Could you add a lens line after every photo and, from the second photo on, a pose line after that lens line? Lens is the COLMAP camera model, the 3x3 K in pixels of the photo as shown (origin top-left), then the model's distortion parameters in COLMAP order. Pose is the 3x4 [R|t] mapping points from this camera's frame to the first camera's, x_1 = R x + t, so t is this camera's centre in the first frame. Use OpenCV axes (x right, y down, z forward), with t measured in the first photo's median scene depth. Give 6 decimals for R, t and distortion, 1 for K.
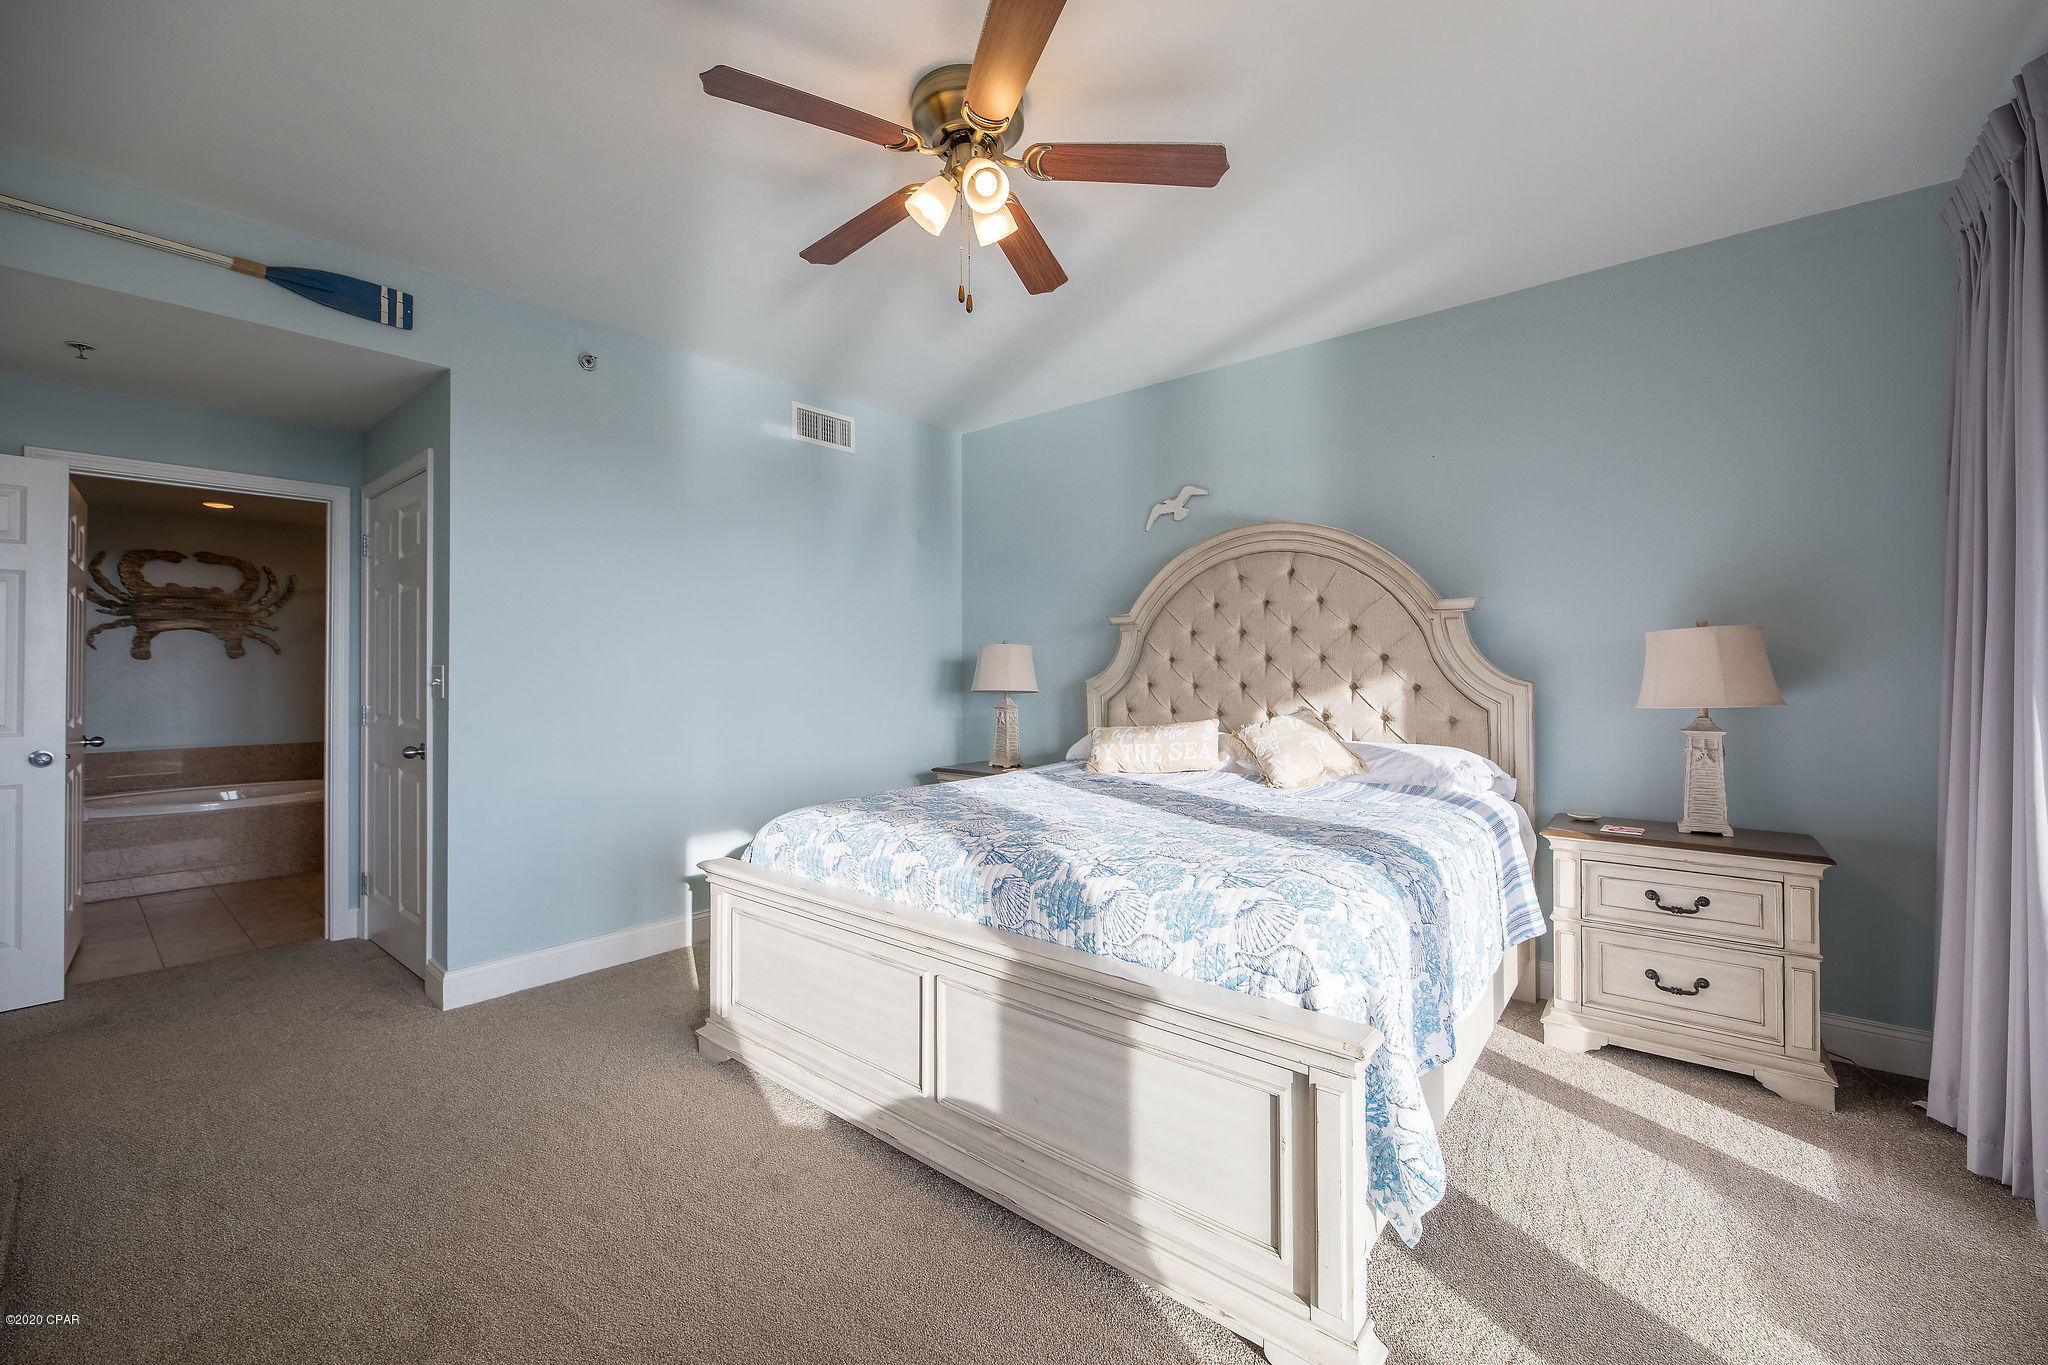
lens RADIAL K [[843.1, 0, 1028.5], [0, 843.1, 666.9], [0, 0, 1]] dist [-0.000525, -0.002172]
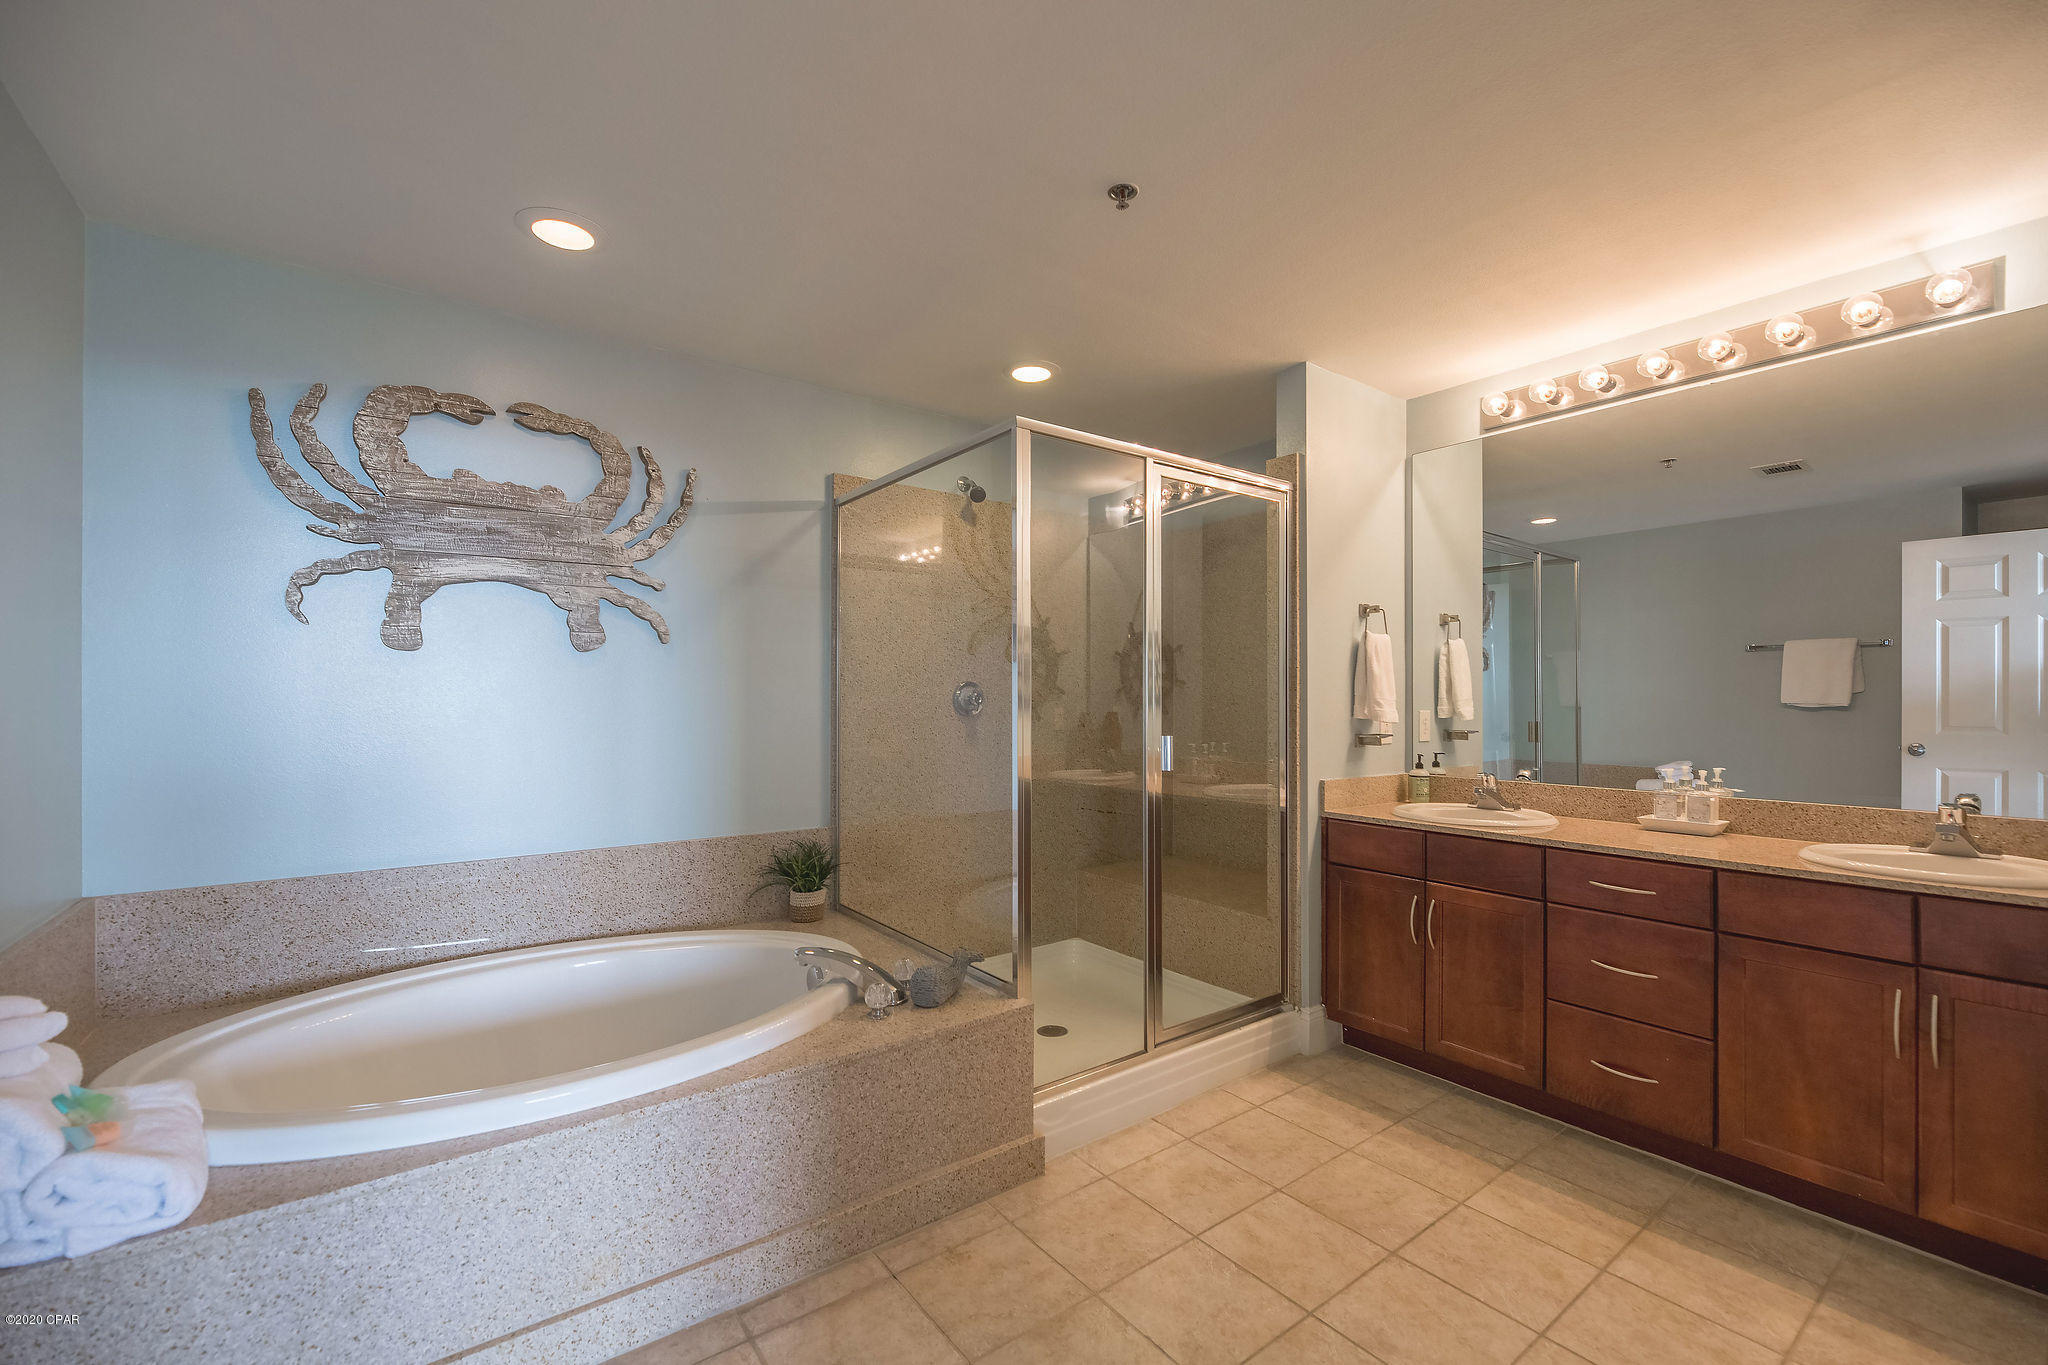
lens RADIAL K [[843.1, 0, 1016.3], [0, 843.1, 694.7], [0, 0, 1]] dist [-0.000525, -0.002172]
pose [[0.971981, -0.003492, -0.235032, -0.650239], [0.004738, 0.999978, 0.004736, 0.012036], [0.235010, -0.005717, 0.971976, 0.653261]]
